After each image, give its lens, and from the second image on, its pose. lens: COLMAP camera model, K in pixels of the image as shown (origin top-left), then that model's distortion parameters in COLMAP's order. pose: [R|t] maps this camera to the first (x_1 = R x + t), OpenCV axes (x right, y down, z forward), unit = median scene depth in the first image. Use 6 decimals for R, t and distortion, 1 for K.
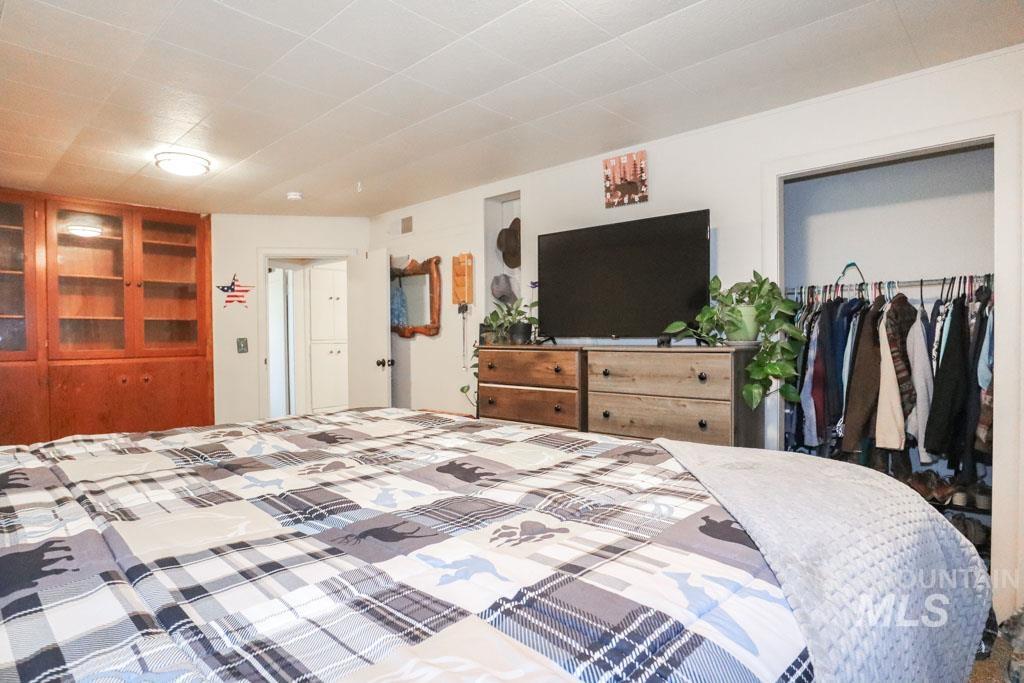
lens RADIAL K [[569.6, 0, 505.9], [0, 569.6, 341.6], [0, 0, 1]] dist [-0.008948, -0.000463]
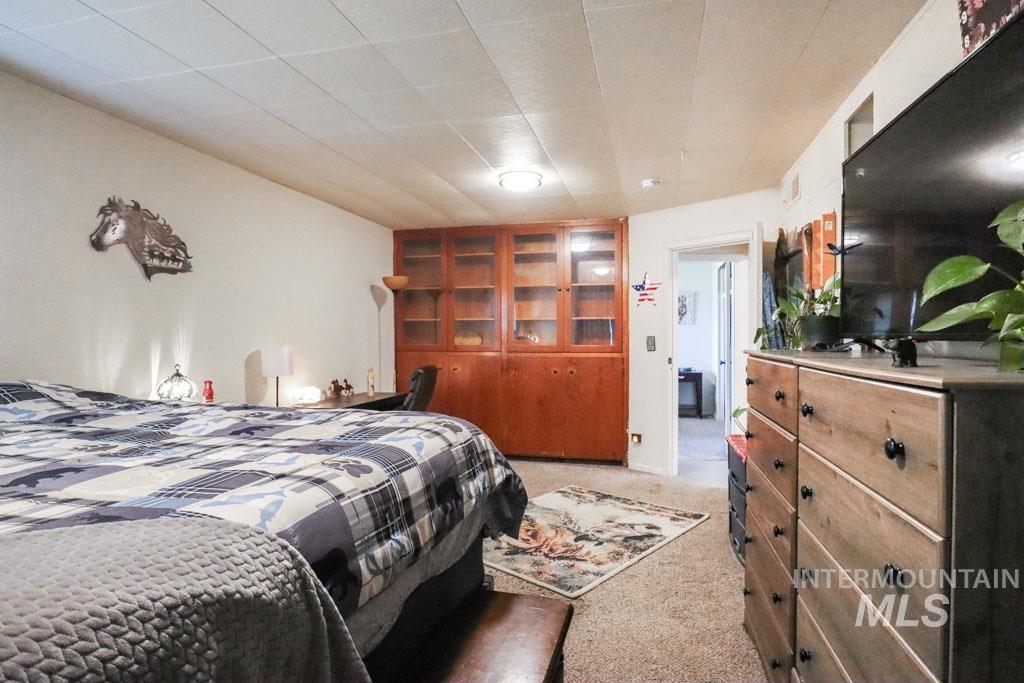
lens RADIAL K [[569.6, 0, 507.3], [0, 569.6, 340.1], [0, 0, 1]] dist [-0.008948, -0.000463]
pose [[0.499379, 0.011966, -0.866301, 0.296662], [-0.010675, 0.999914, 0.007658, -0.004770], [0.866318, 0.005424, 0.499463, 0.308850]]
